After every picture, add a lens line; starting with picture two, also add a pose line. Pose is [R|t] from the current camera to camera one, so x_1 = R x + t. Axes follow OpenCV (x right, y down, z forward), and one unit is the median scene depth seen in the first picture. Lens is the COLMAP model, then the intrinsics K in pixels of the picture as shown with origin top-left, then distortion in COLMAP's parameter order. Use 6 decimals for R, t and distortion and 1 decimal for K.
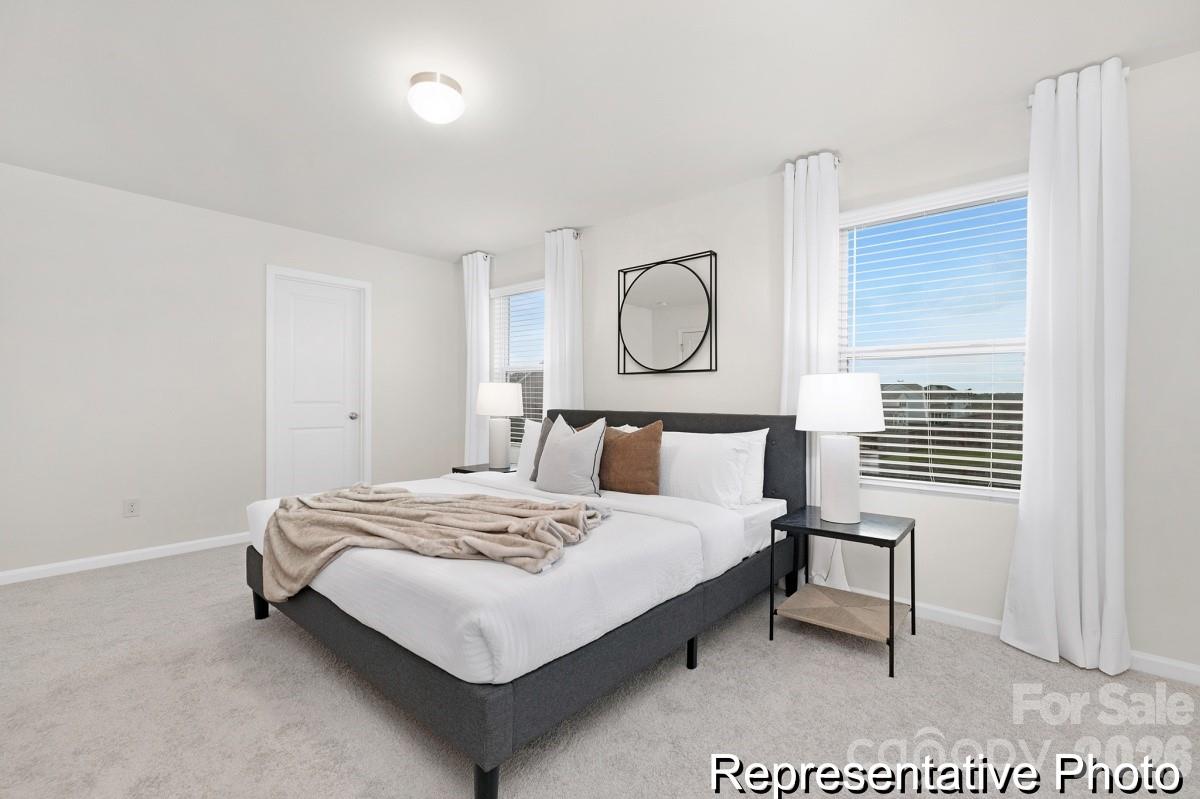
lens RADIAL K [[513.9, 0, 595.8], [0, 513.9, 387.5], [0, 0, 1]] dist [-0.001448, -0.000324]
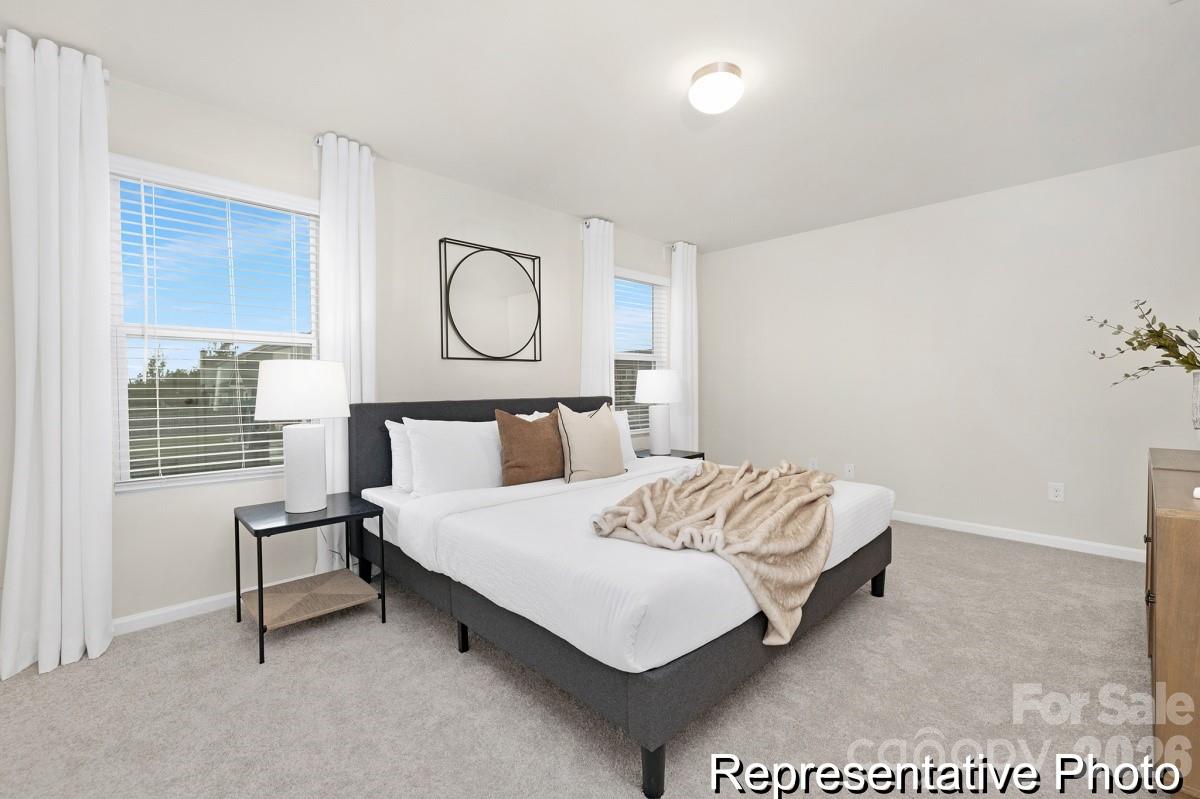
lens RADIAL K [[513.9, 0, 595.8], [0, 513.9, 387.5], [0, 0, 1]] dist [-0.001448, -0.000324]
pose [[0.078087, -0.011416, 0.996881, -0.900074], [-0.004439, 0.999921, 0.011799, 0.012367], [-0.996937, -0.005346, 0.078030, 0.769307]]
